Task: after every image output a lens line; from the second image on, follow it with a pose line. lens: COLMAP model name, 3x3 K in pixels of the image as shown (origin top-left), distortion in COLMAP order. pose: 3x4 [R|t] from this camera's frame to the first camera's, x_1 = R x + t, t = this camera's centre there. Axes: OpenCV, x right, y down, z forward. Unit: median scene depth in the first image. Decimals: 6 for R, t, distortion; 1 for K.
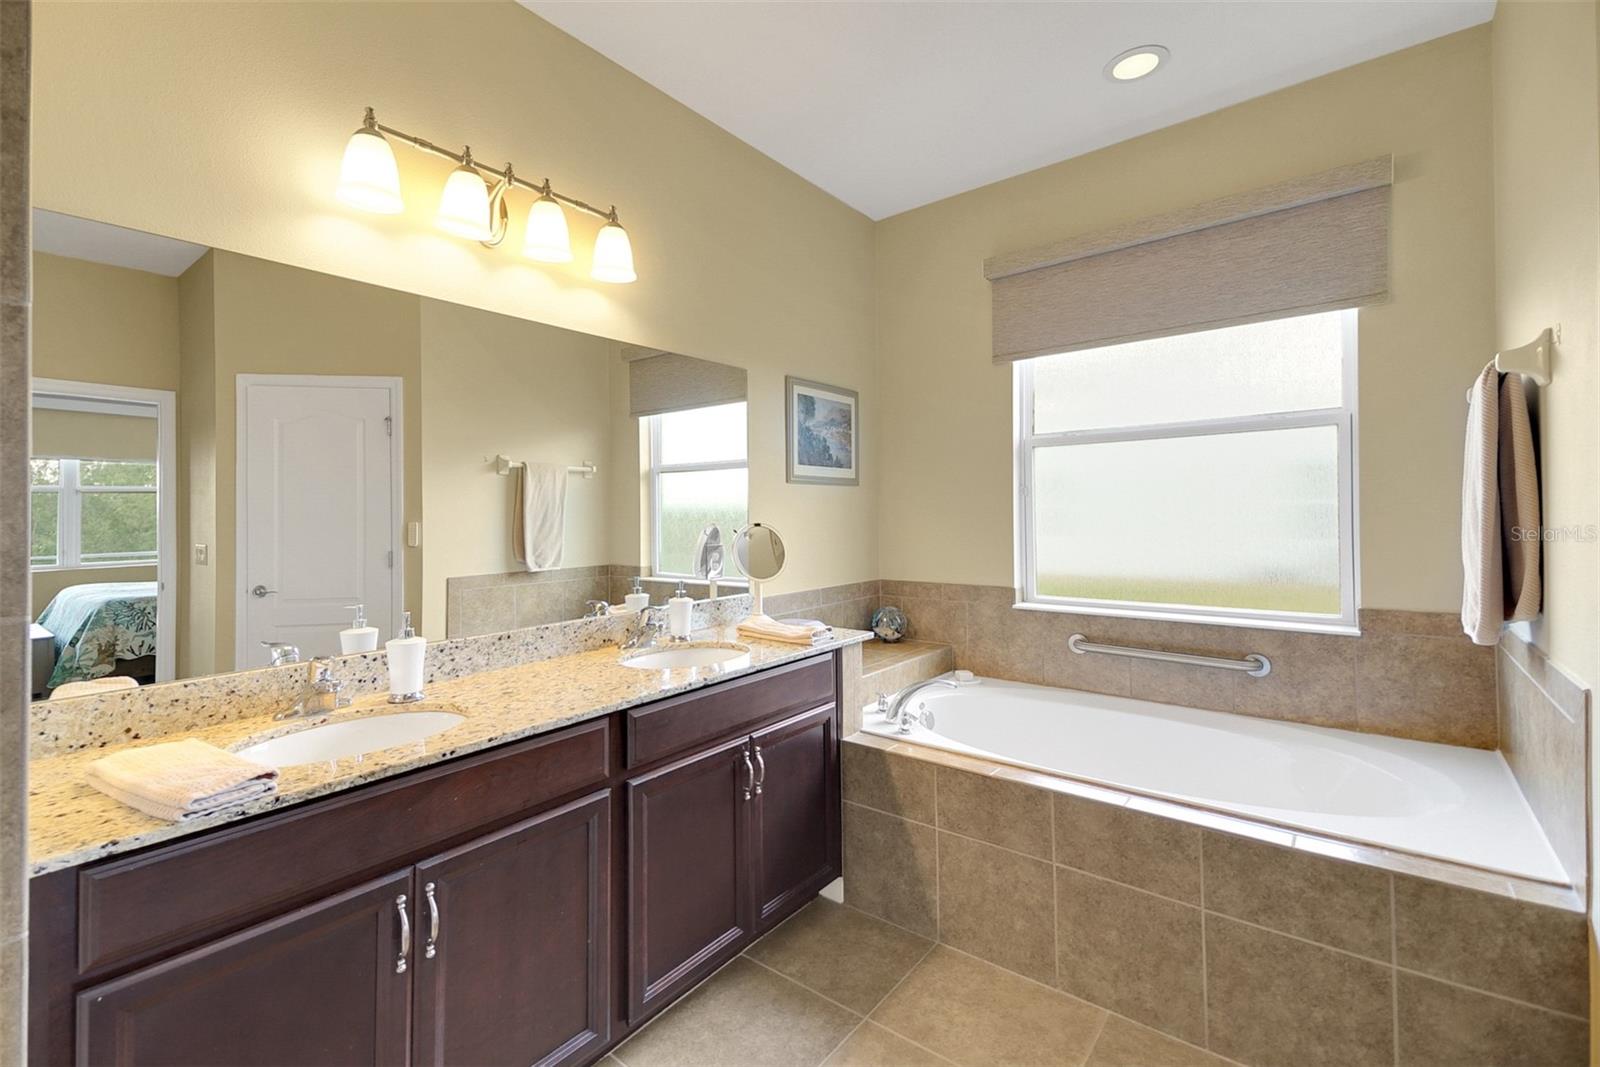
lens RADIAL K [[696.8, 0, 772.2], [0, 696.8, 511.9], [0, 0, 1]] dist [0.051330, -0.021056]
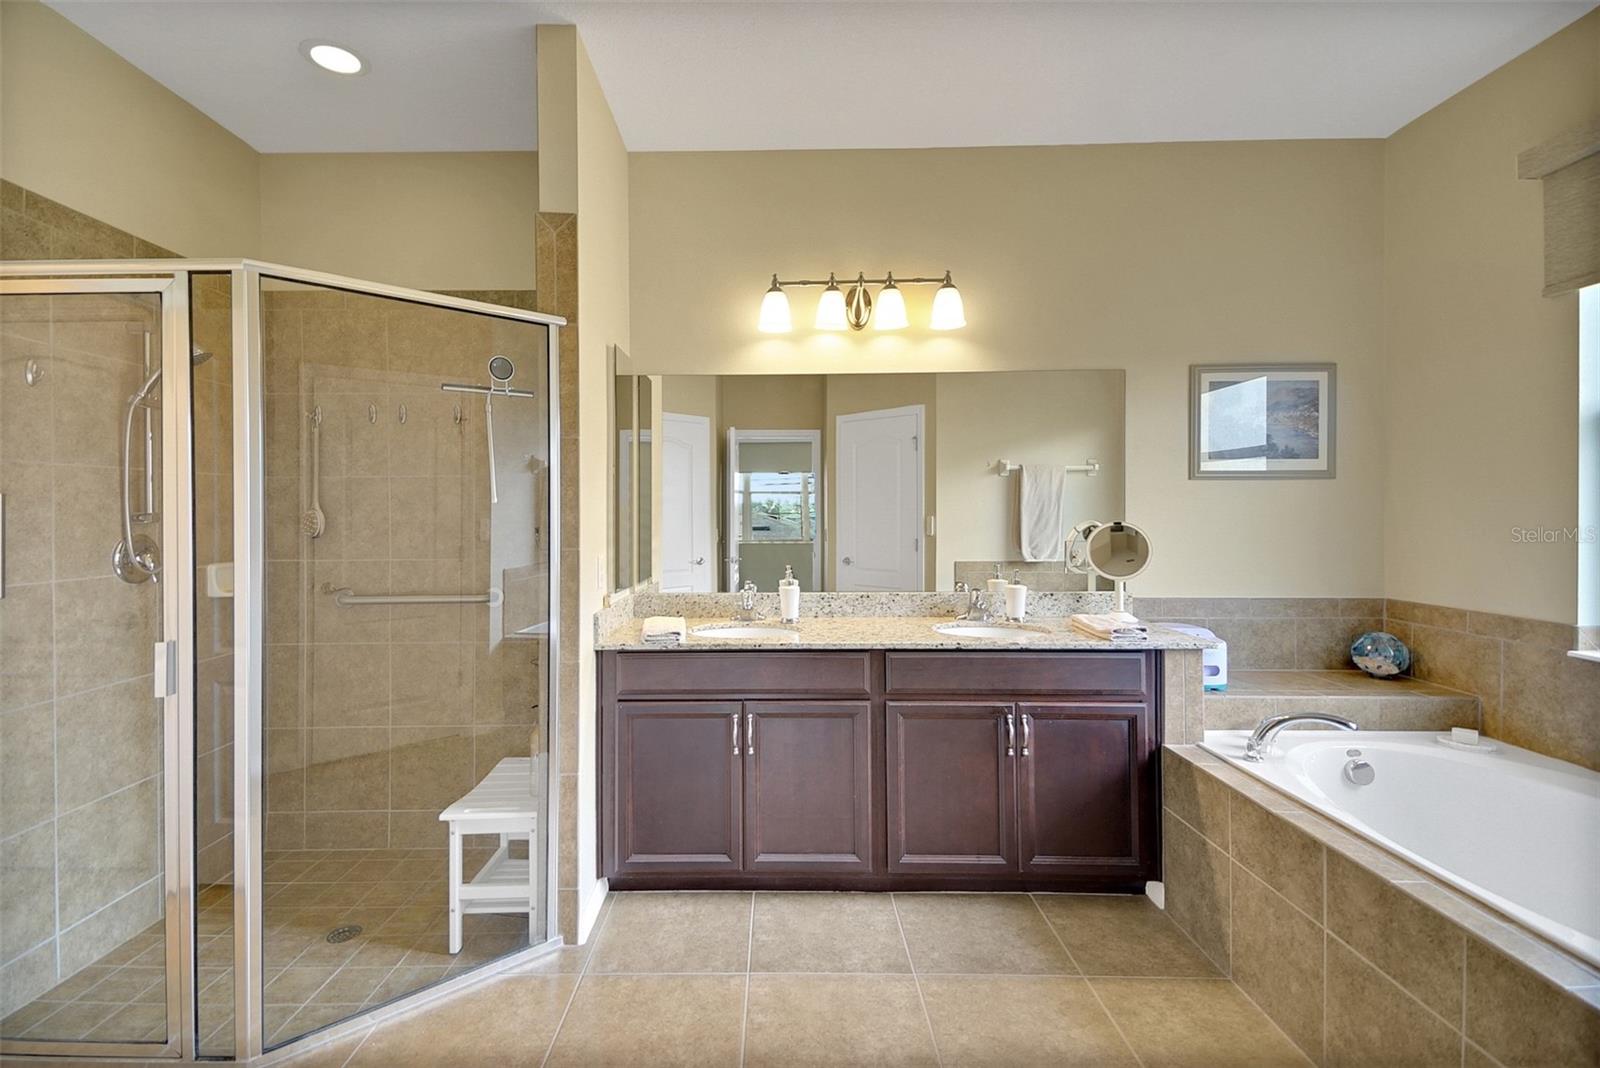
lens RADIAL K [[696.8, 0, 772.2], [0, 696.8, 512.4], [0, 0, 1]] dist [0.051330, -0.021056]
pose [[0.622184, 0.008906, -0.782821, 0.564784], [-0.001701, 0.999948, 0.010024, -0.008571], [0.782869, -0.004905, 0.622167, -0.042782]]
